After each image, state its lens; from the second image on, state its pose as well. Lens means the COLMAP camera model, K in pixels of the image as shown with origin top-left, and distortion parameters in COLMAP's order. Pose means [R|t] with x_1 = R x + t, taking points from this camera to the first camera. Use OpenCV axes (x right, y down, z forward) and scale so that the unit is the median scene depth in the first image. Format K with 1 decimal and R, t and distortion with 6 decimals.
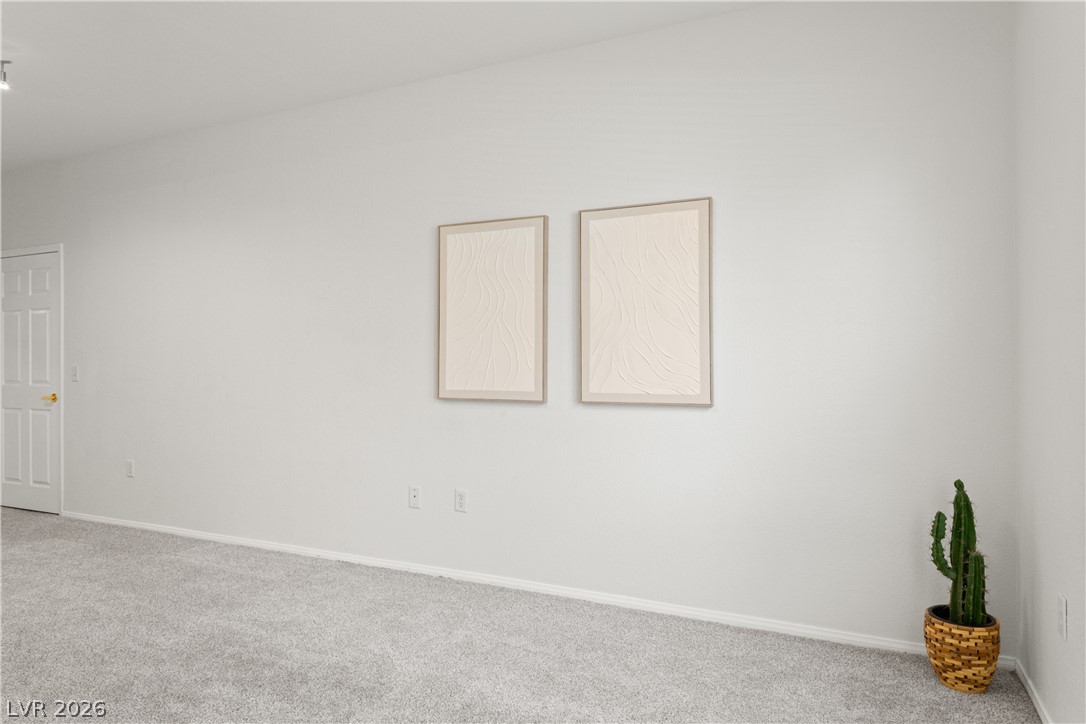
lens RADIAL K [[674.4, 0, 542.4], [0, 674.4, 349.6], [0, 0, 1]] dist [-0.003360, 0.000528]
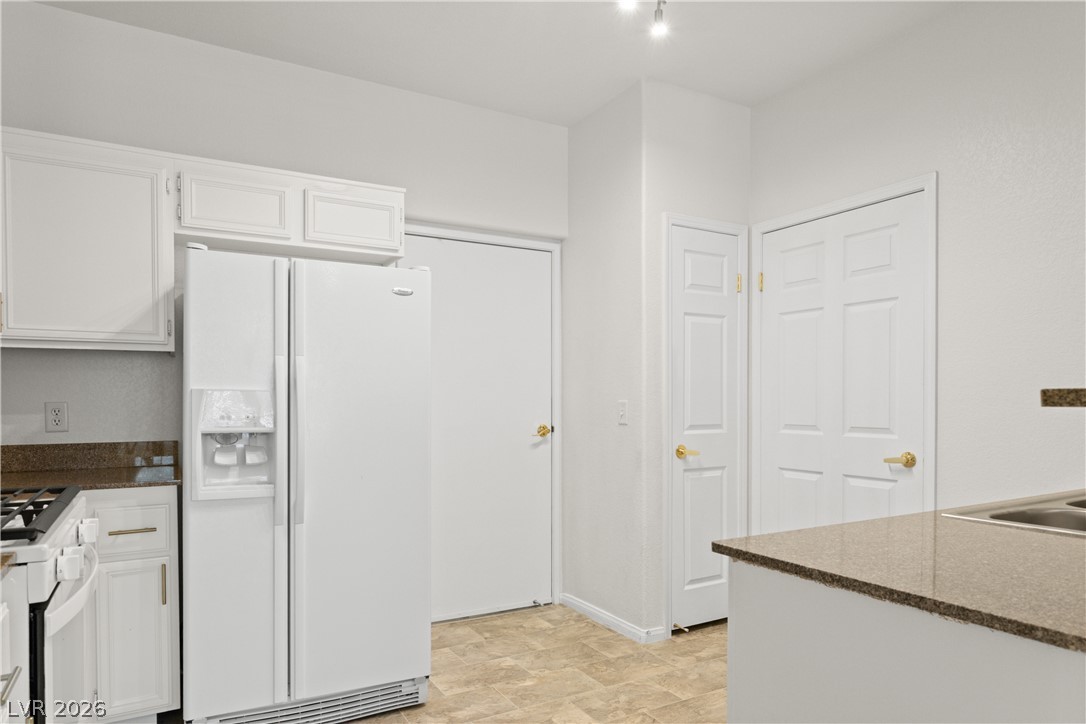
lens RADIAL K [[679.9, 0, 540.3], [0, 679.9, 410.5], [0, 0, 1]] dist [-0.003808, 0.007124]
pose [[0.815660, 0.010290, -0.578441, -1.608486], [0.009275, 0.999481, 0.030859, 0.025382], [0.578458, -0.030535, 0.815141, 0.913152]]
